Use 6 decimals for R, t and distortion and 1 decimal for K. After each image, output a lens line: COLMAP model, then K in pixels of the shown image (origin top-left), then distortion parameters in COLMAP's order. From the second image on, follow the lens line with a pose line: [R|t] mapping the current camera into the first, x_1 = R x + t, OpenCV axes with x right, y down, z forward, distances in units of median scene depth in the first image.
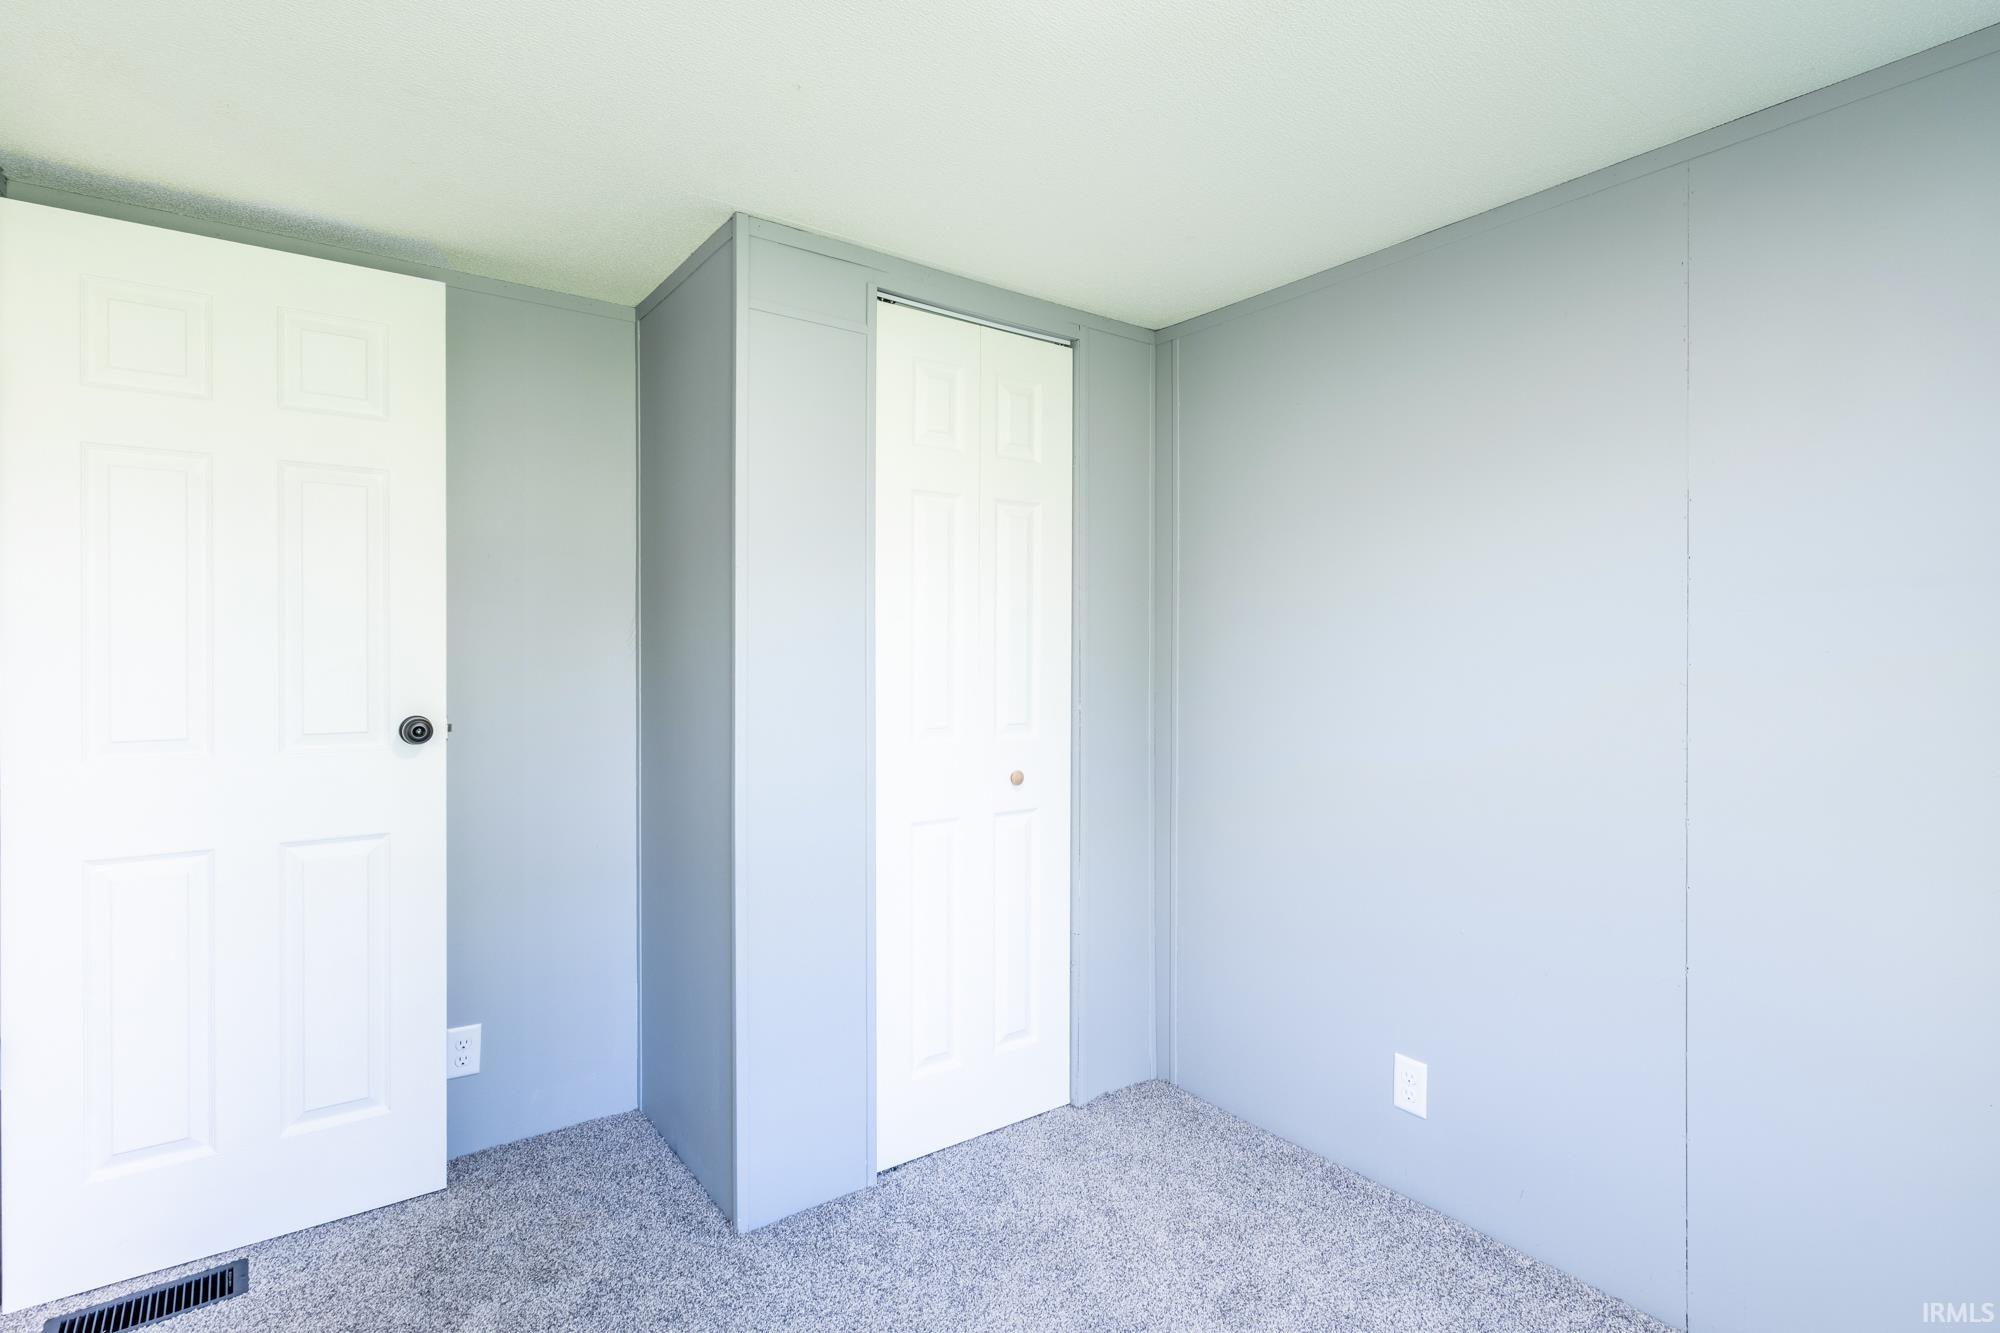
lens RADIAL K [[954.3, 0, 1000.3], [0, 954.3, 658.1], [0, 0, 1]] dist [-0.001424, 0.001082]
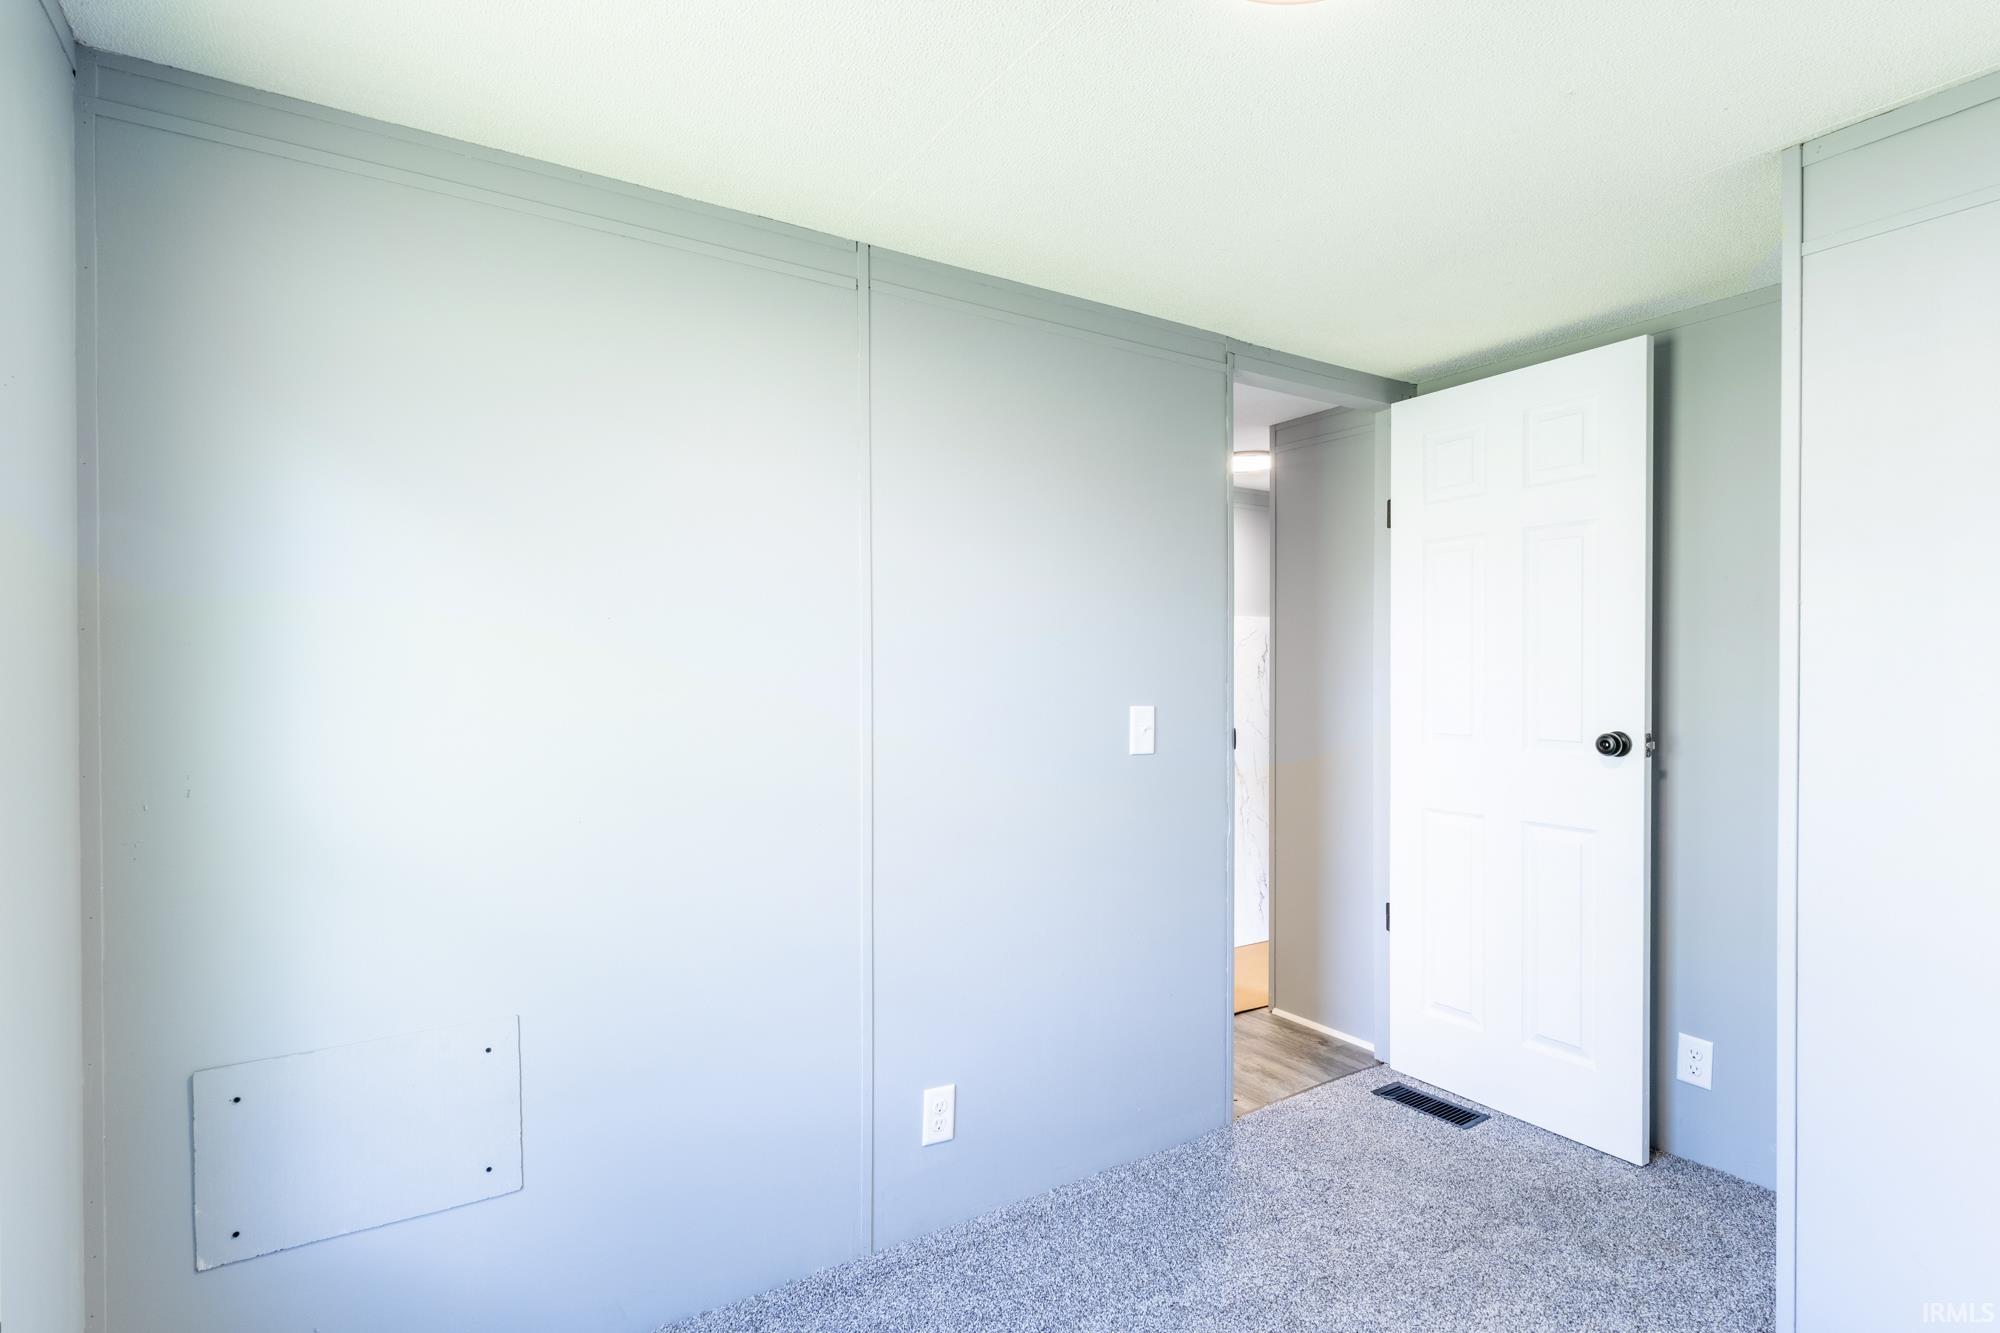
lens RADIAL K [[970.8, 0, 1001.8], [0, 970.8, 657.0], [0, 0, 1]] dist [-0.000627, 0.000346]
pose [[-0.031919, -0.000685, -0.999490, 0.597248], [0.001605, 0.999998, -0.000736, -0.030198], [0.999489, -0.001627, -0.031918, 0.327569]]
